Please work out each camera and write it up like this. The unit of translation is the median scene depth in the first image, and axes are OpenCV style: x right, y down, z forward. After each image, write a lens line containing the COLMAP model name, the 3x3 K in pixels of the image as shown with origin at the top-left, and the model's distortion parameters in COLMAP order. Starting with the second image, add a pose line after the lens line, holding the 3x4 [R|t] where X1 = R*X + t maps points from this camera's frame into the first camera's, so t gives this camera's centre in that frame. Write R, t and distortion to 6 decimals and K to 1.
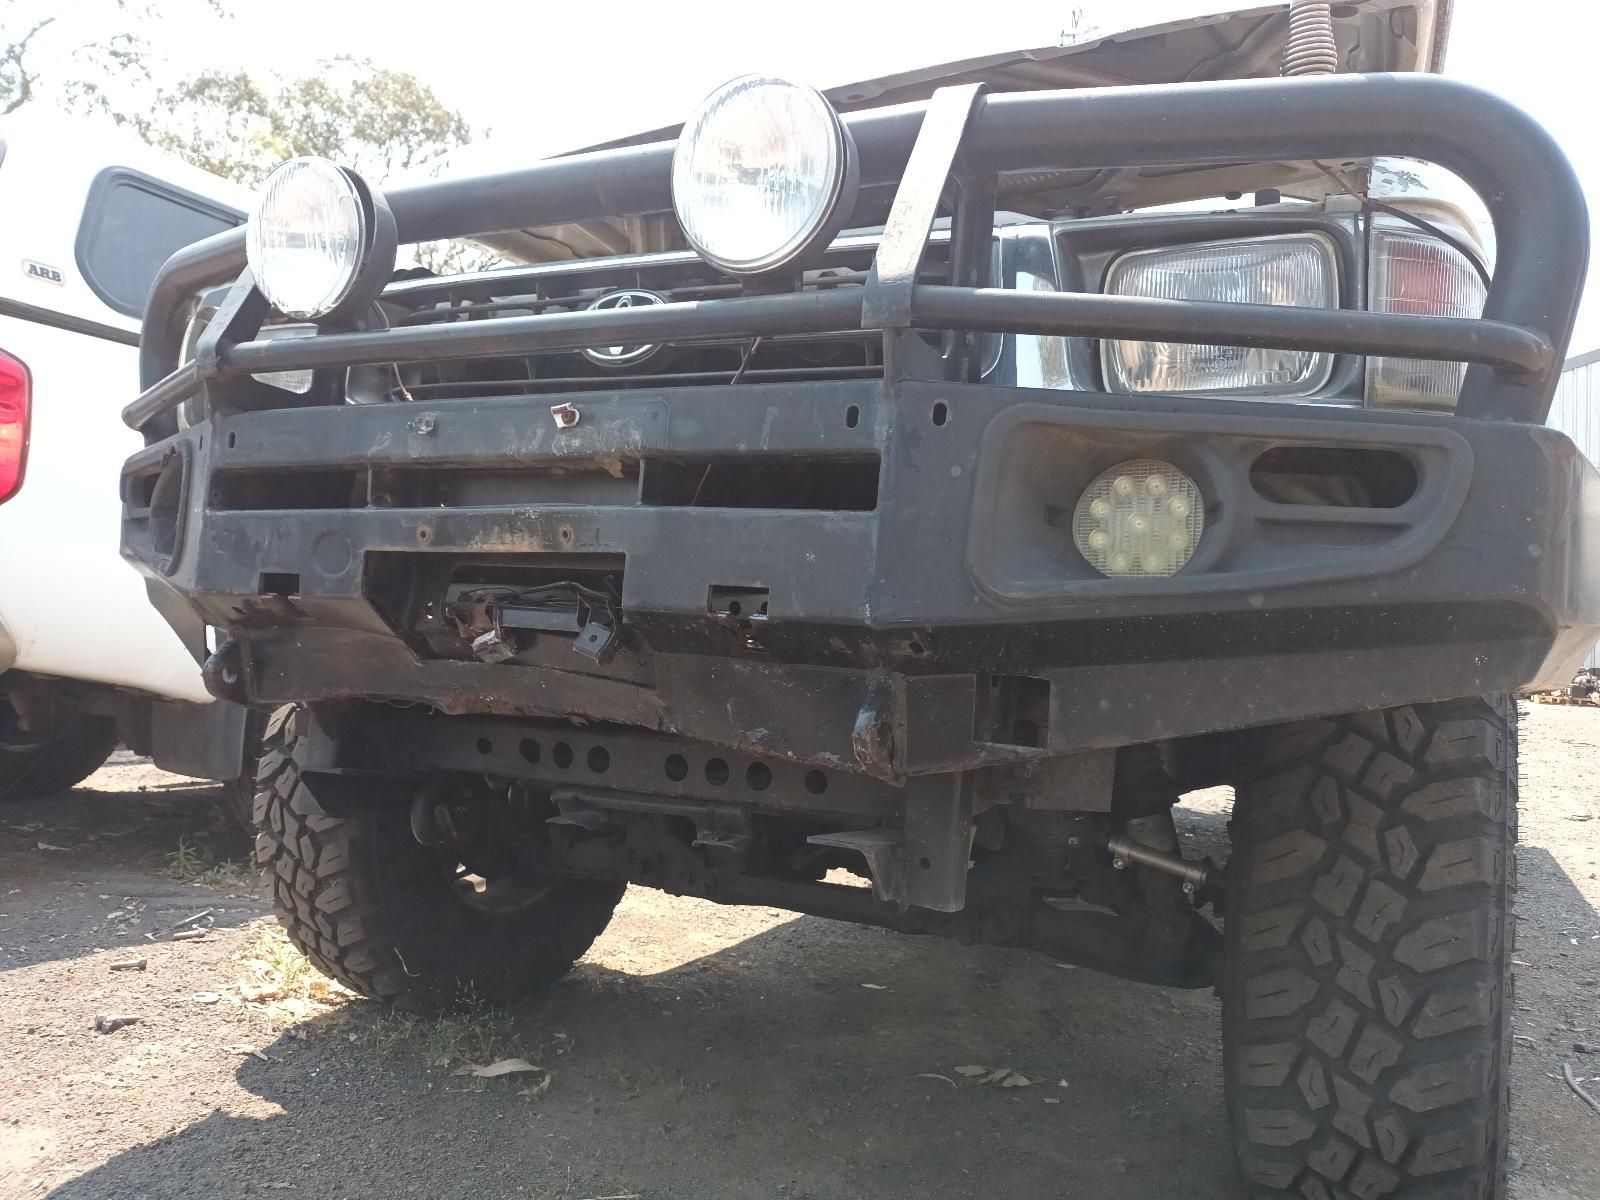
lens RADIAL K [[1233.3, 0, 800.0], [0, 1233.3, 600.0], [0, 0, 1]] dist [-0.001997, -0.004892]
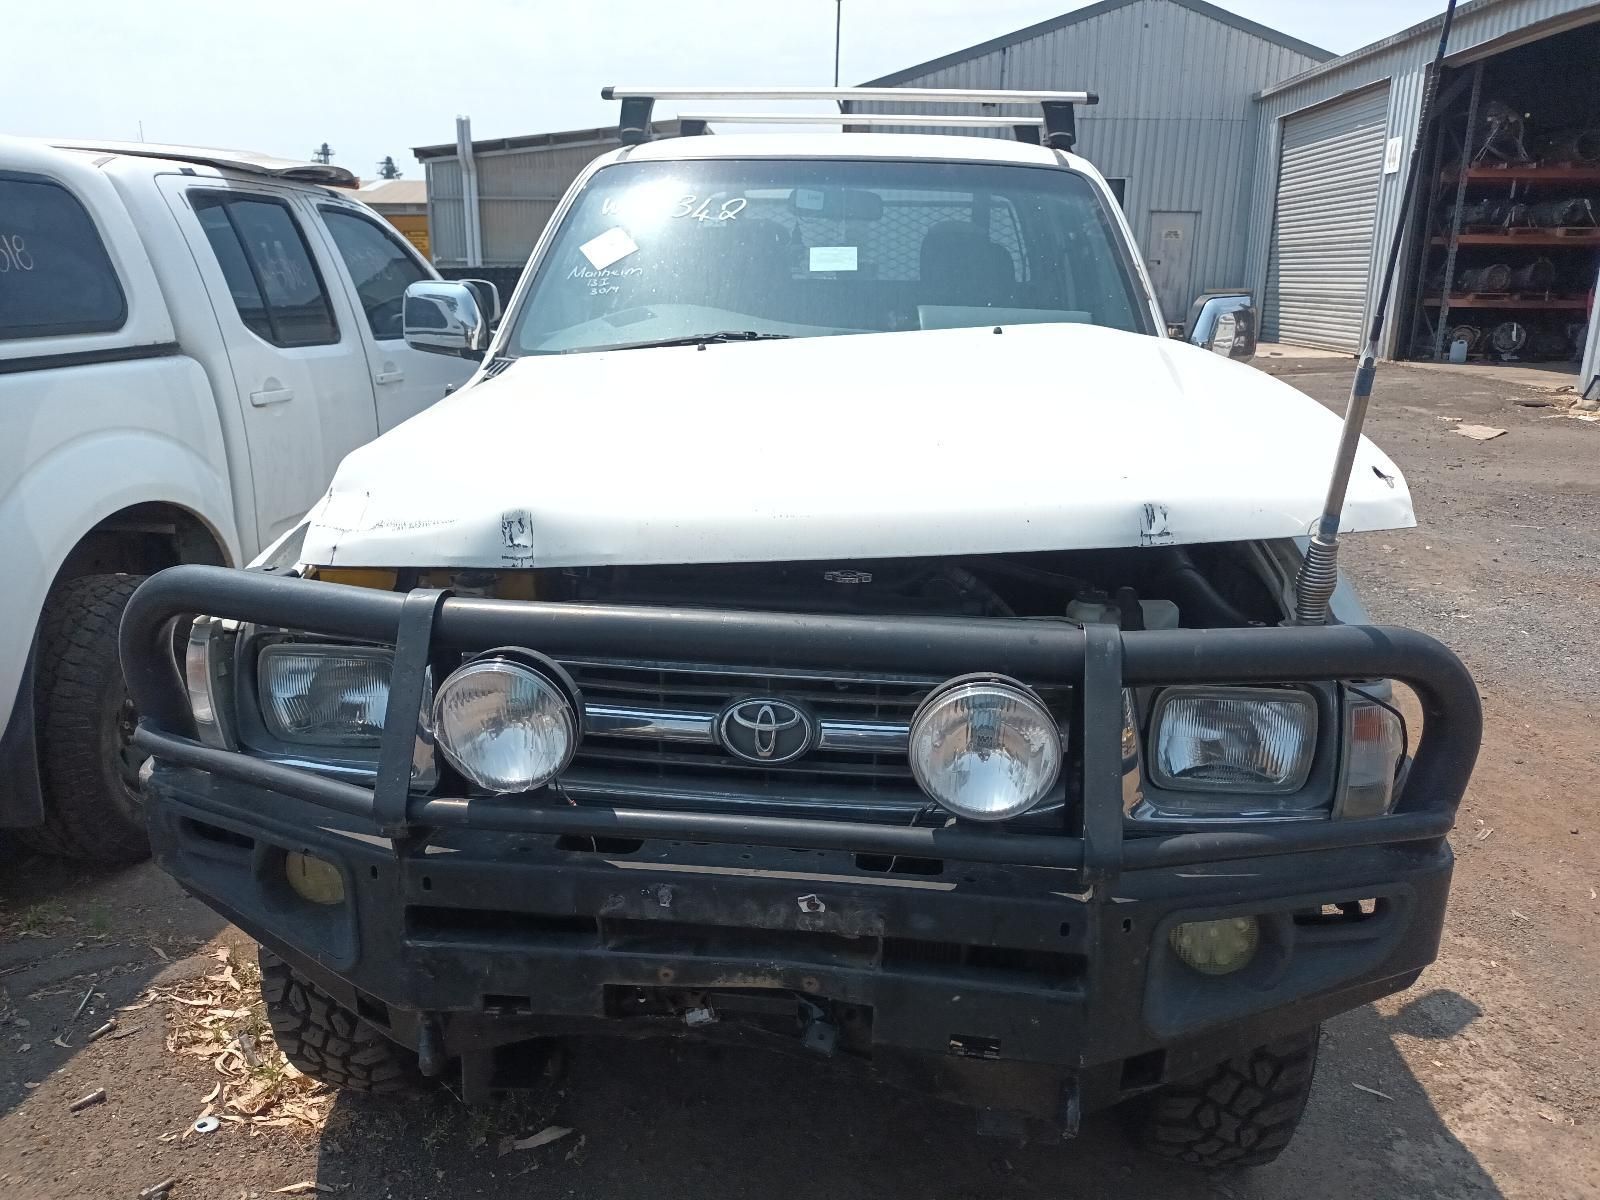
lens RADIAL K [[1229.8, 0, 800.0], [0, 1229.8, 600.0], [0, 0, 1]] dist [0.005988, 0.000651]
pose [[0.929430, -0.132689, 0.344316, -0.541654], [0.016705, 0.947283, 0.319961, -0.774265], [-0.368620, -0.291630, 0.882650, -0.007580]]
